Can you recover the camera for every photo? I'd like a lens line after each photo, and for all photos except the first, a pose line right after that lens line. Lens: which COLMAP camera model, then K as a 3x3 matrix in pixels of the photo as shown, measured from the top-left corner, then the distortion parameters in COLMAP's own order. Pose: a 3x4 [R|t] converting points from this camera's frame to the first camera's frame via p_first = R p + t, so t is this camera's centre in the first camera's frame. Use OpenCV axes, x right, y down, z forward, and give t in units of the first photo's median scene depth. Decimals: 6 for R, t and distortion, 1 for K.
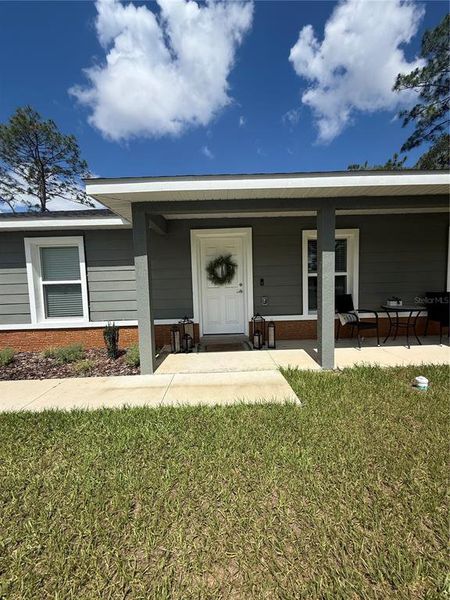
lens RADIAL K [[236.3, 0, 219.1], [0, 236.3, 297.3], [0, 0, 1]] dist [0.000412, 0.000011]
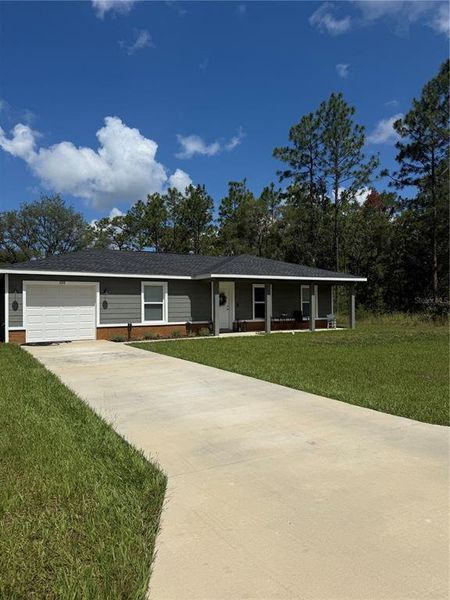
lens RADIAL K [[407.8, 0, 225.0], [0, 407.8, 300.0], [0, 0, 1]] dist [0.003577, 0.000053]
pose [[0.864286, 0.033286, 0.501899, -1.906272], [0.016594, 0.995378, -0.094590, 0.255428], [-0.502727, 0.090082, 0.859739, -2.330761]]
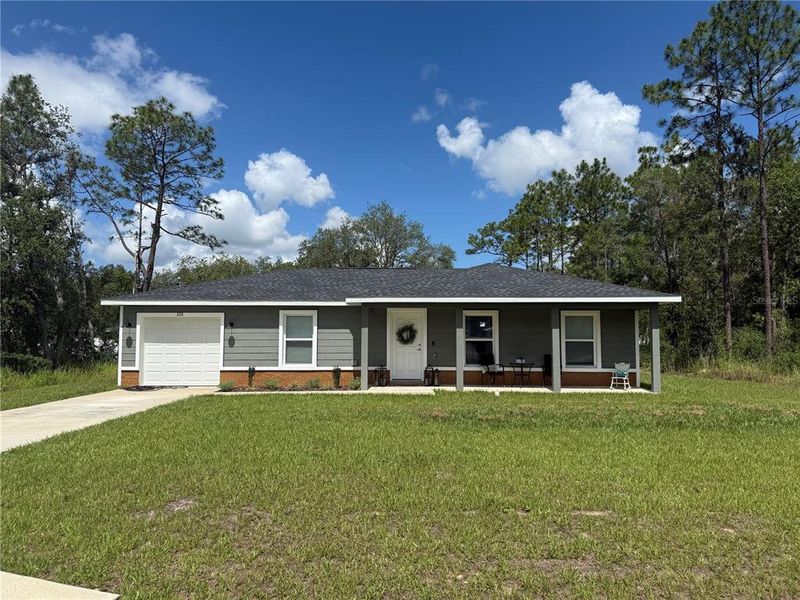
lens RADIAL K [[540.9, 0, 400.0], [0, 540.9, 300.0], [0, 0, 1]] dist [0.058483, -0.117116]
pose [[0.998996, 0.033064, -0.030218, 0.065230], [-0.036918, 0.989821, -0.137447, 0.138384], [0.025366, 0.138425, 0.990048, -2.411137]]
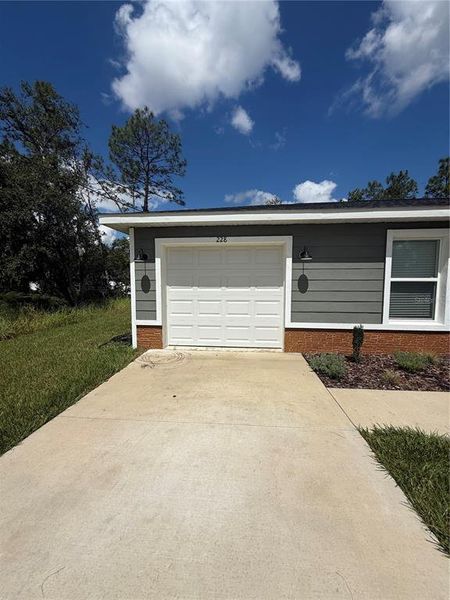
lens RADIAL K [[239.8, 0, 224.9], [0, 239.8, 296.4], [0, 0, 1]] dist [0.001059, 0.000041]
pose [[0.993691, 0.042350, -0.103853, -1.296081], [-0.043135, 0.999055, -0.005323, 0.036607], [0.103529, 0.009769, 0.994578, 0.013669]]
